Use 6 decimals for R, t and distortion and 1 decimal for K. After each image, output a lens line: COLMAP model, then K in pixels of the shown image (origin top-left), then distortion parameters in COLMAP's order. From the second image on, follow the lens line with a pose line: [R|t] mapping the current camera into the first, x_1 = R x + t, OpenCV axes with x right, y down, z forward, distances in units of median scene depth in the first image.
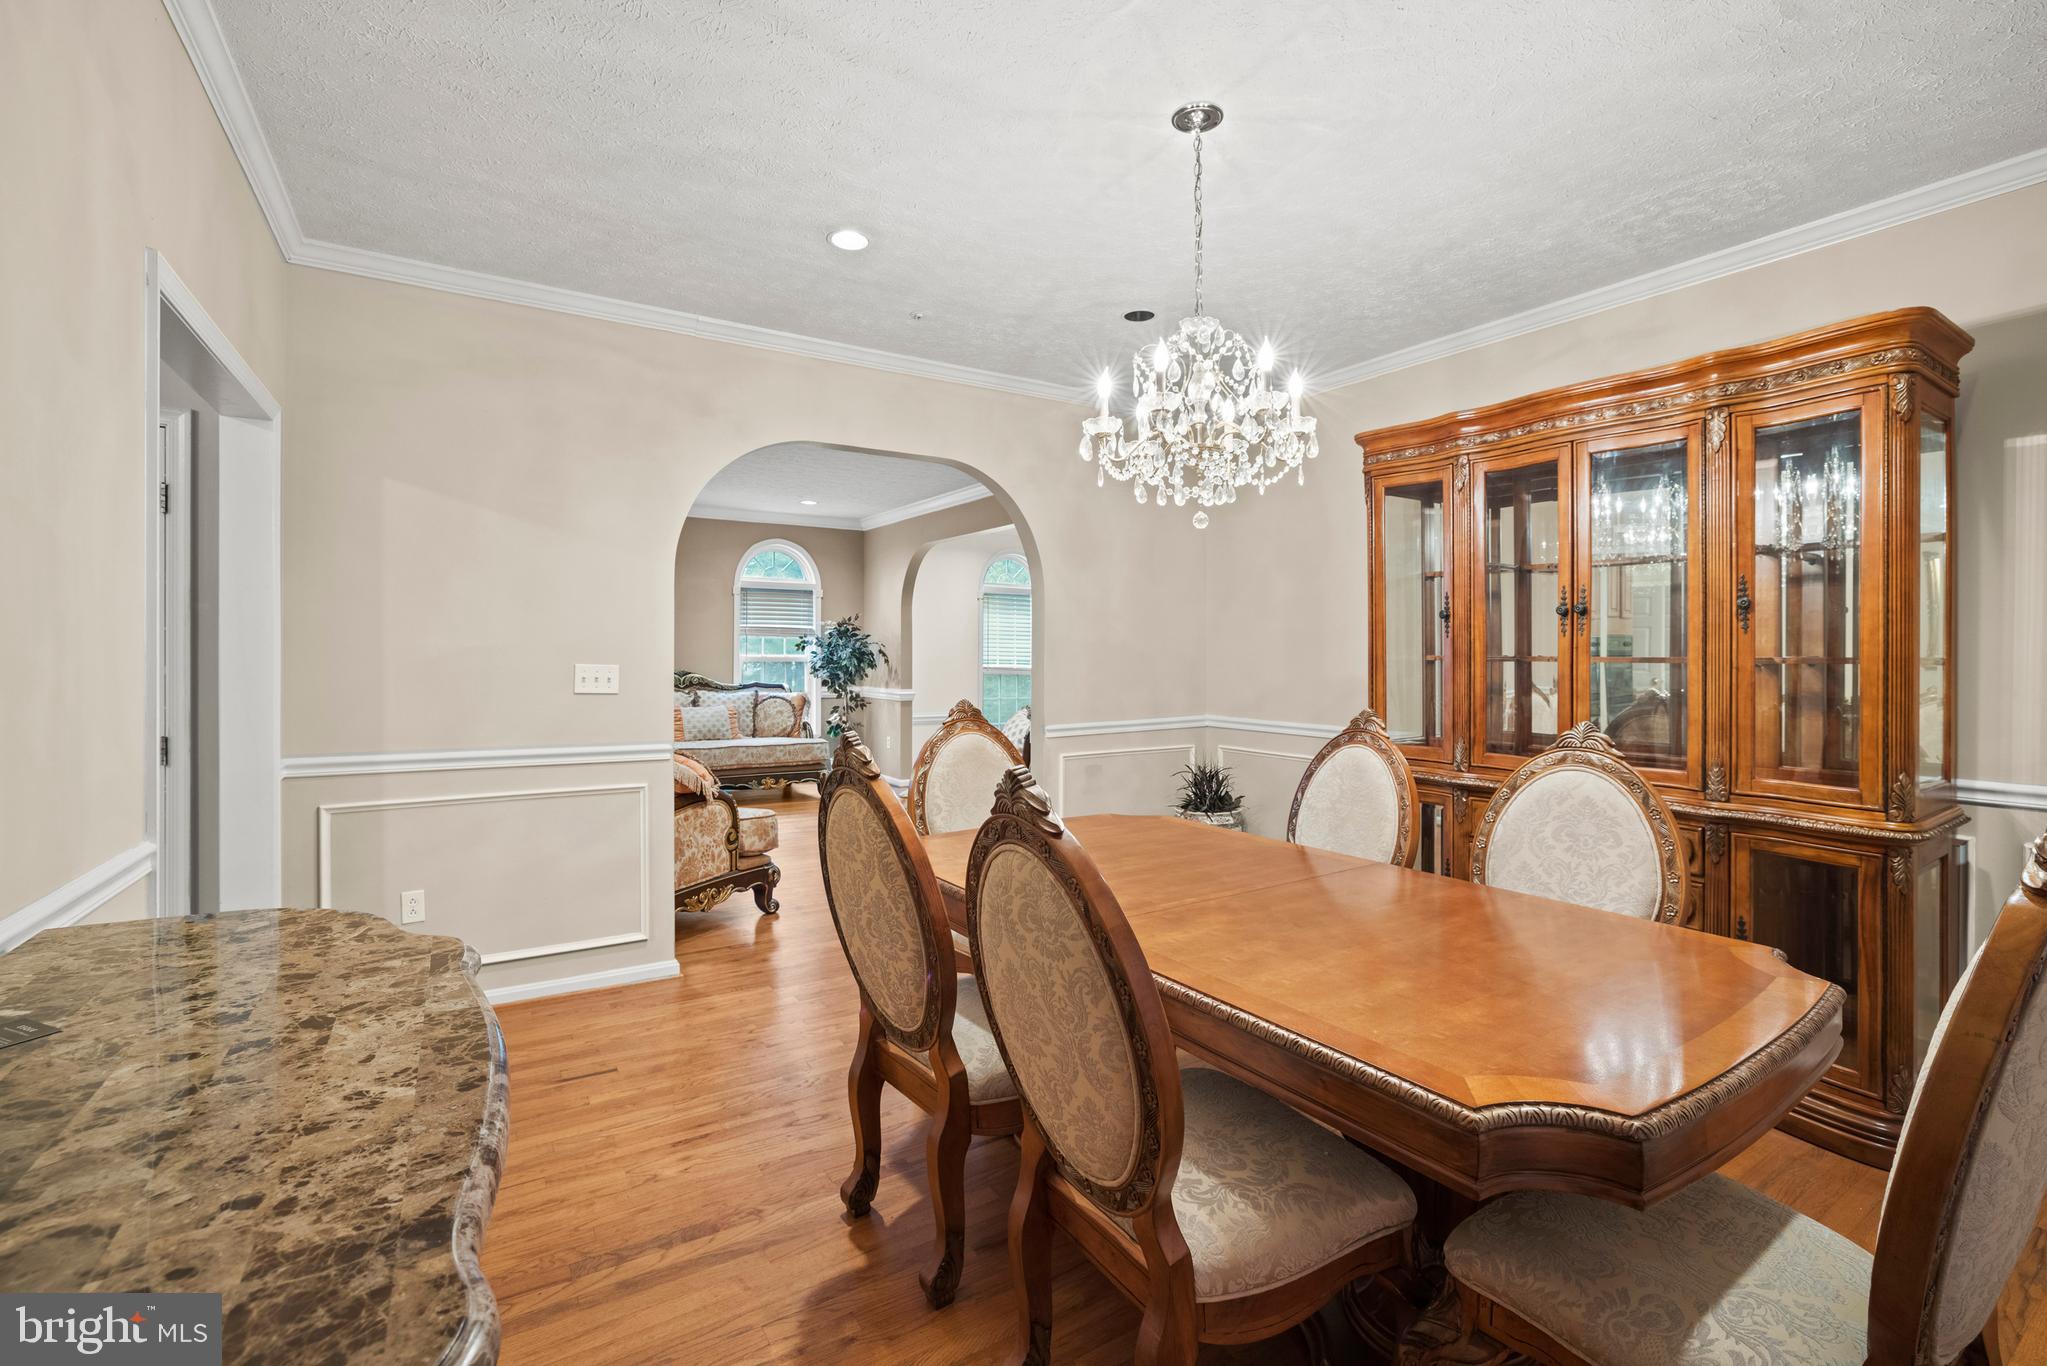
lens RADIAL K [[878.4, 0, 1016.2], [0, 878.4, 676.2], [0, 0, 1]] dist [-0.028686, 0.011369]
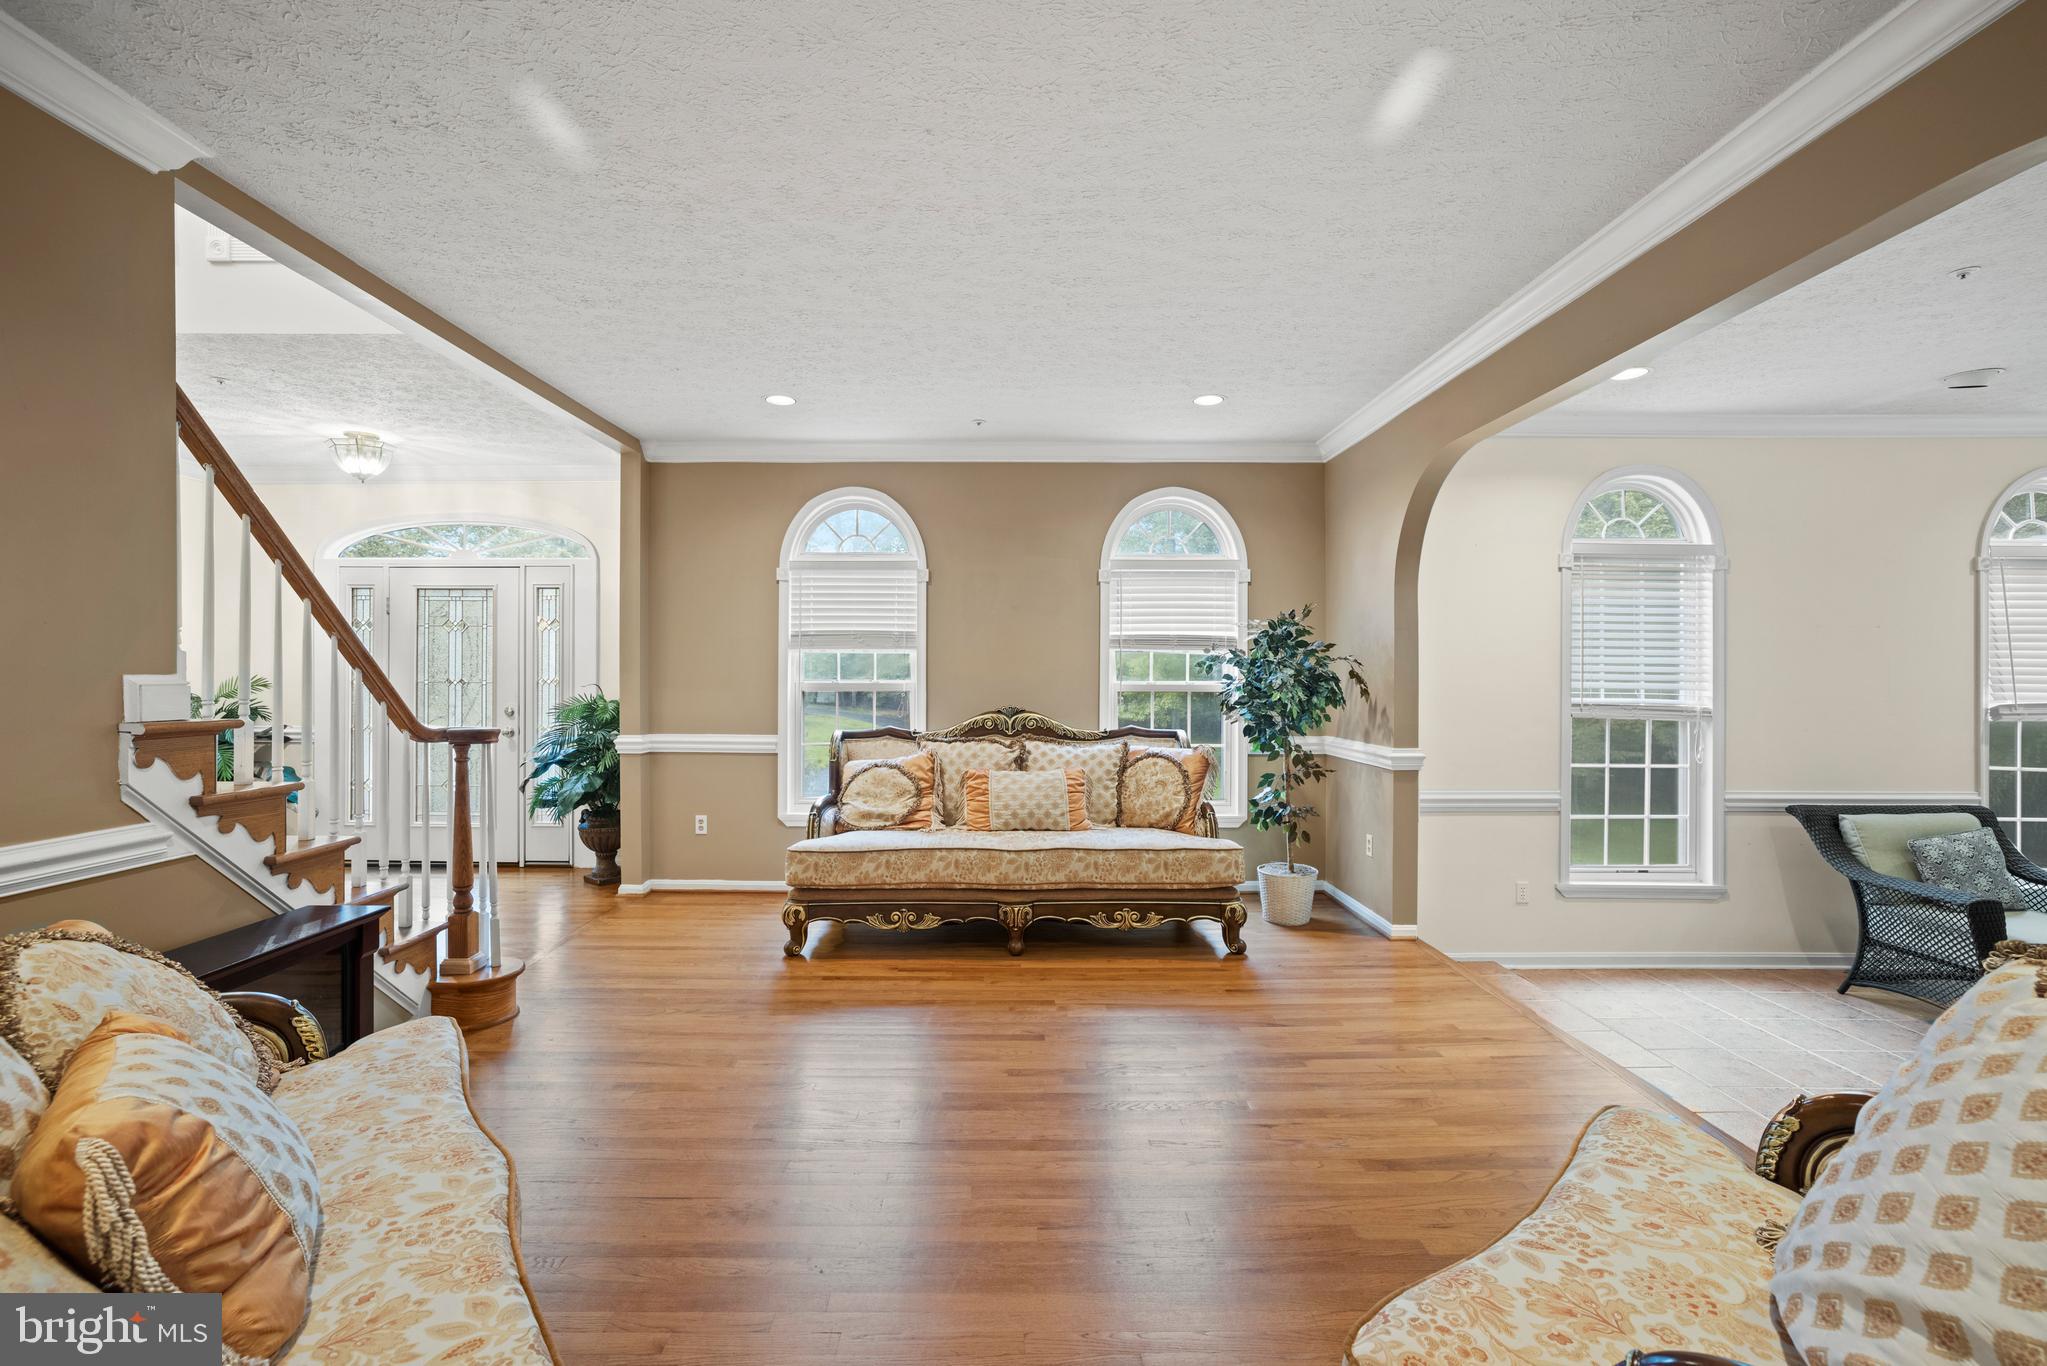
lens RADIAL K [[878.4, 0, 1005.9], [0, 878.4, 698.5], [0, 0, 1]] dist [-0.028686, 0.011369]
pose [[0.857051, 0.007046, -0.515184, -0.065058], [-0.010761, 0.999933, -0.004227, -0.009614], [0.515119, 0.009167, 0.857069, 0.458444]]
